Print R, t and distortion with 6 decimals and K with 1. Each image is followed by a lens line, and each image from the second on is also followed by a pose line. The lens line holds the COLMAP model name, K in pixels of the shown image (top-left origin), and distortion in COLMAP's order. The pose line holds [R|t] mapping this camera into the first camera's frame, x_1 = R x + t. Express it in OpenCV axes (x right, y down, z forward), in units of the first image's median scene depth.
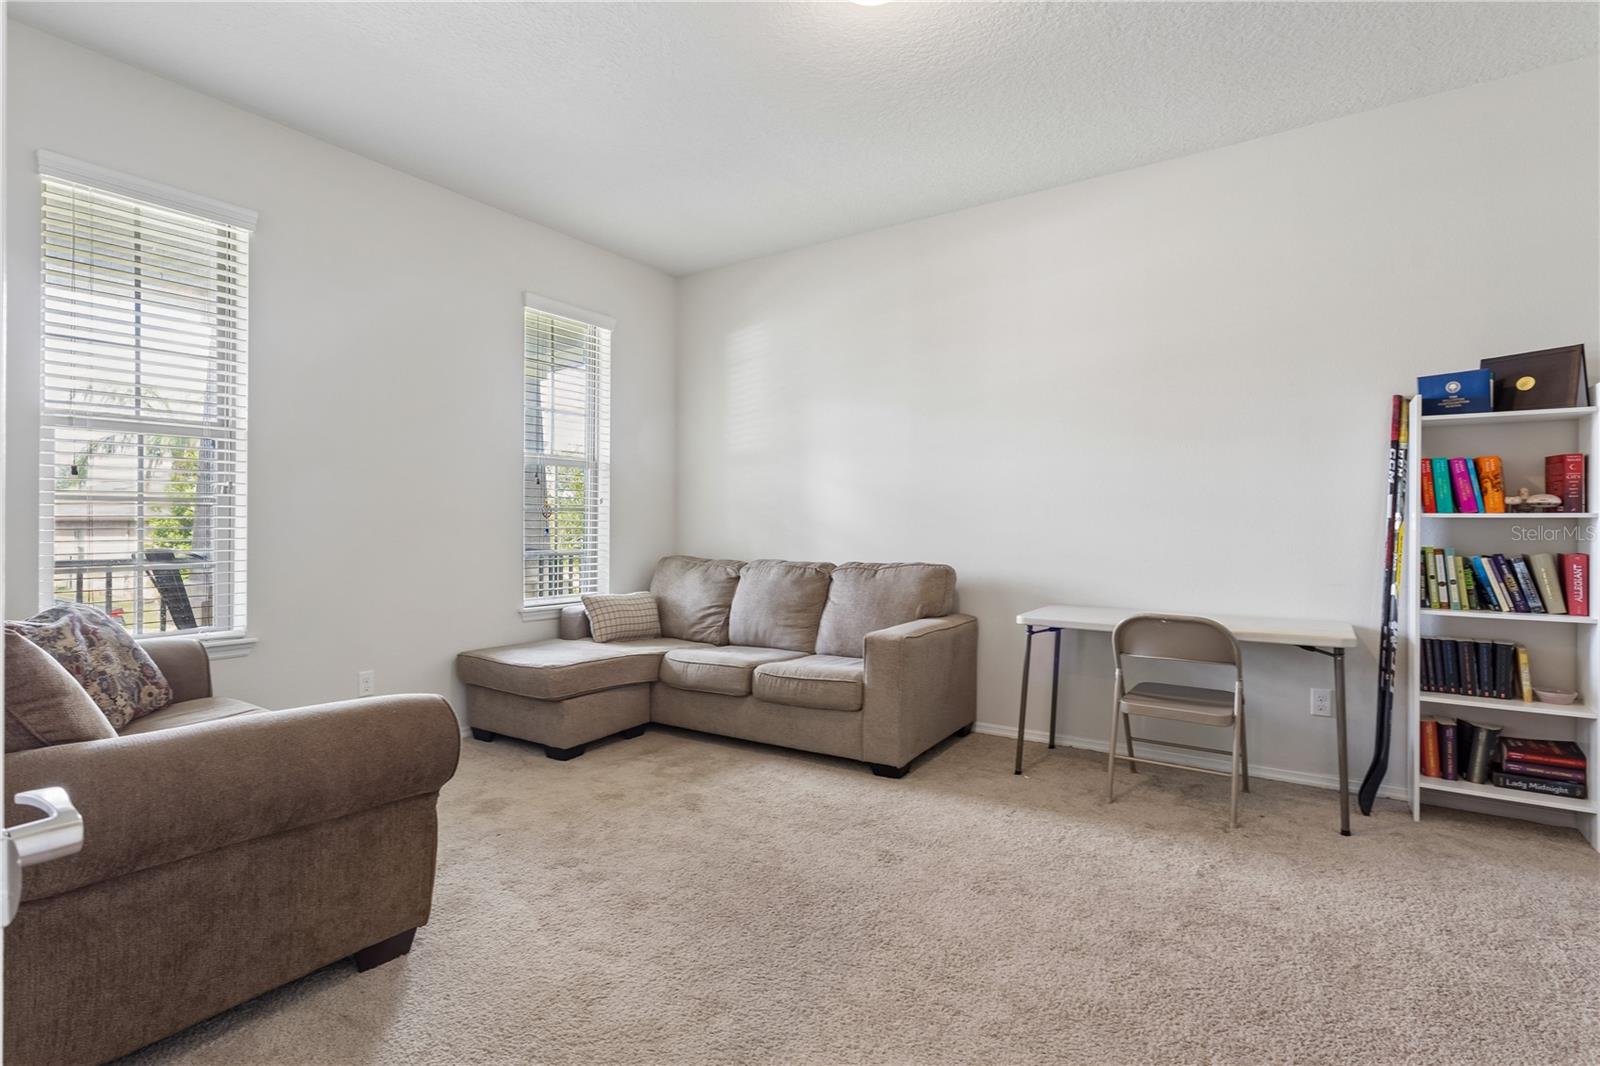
lens RADIAL K [[780.6, 0, 799.3], [0, 780.6, 529.1], [0, 0, 1]] dist [-0.002737, -0.000036]
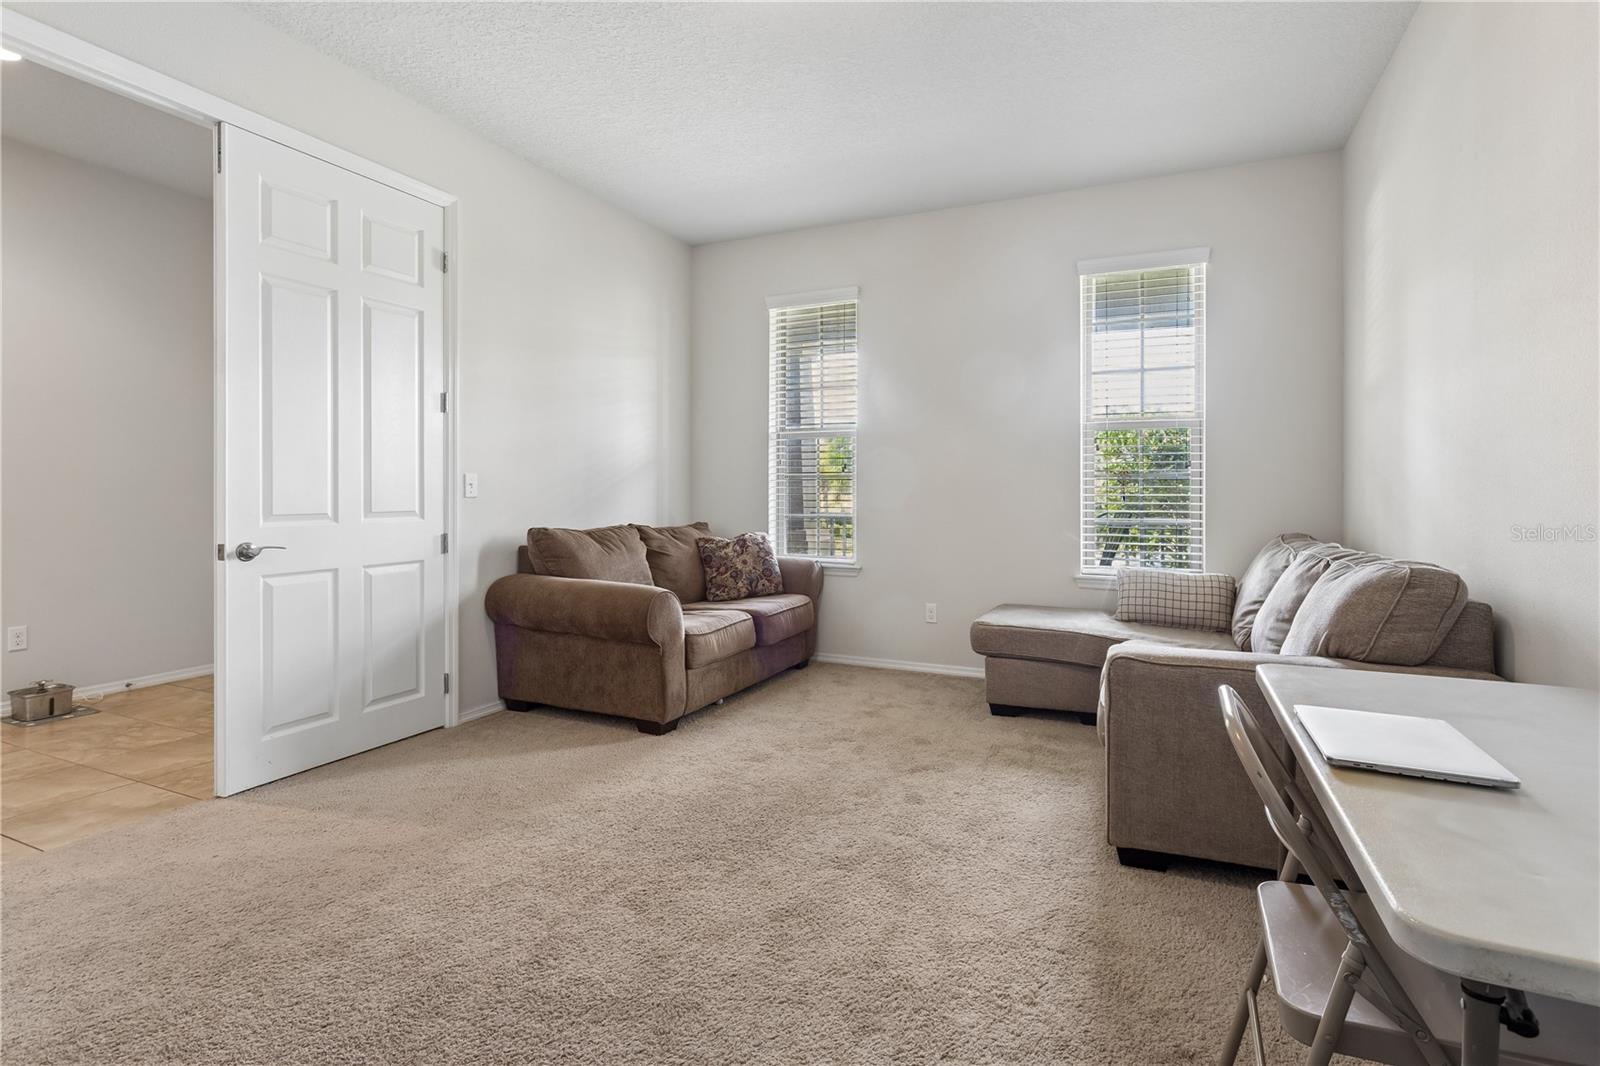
lens RADIAL K [[780.6, 0, 792.3], [0, 780.6, 487.3], [0, 0, 1]] dist [-0.002737, -0.000036]
pose [[0.159128, -0.000359, -0.987258, 0.816998], [-0.006638, 0.999977, -0.001434, -0.011920], [0.987236, 0.006782, 0.159122, 0.643054]]
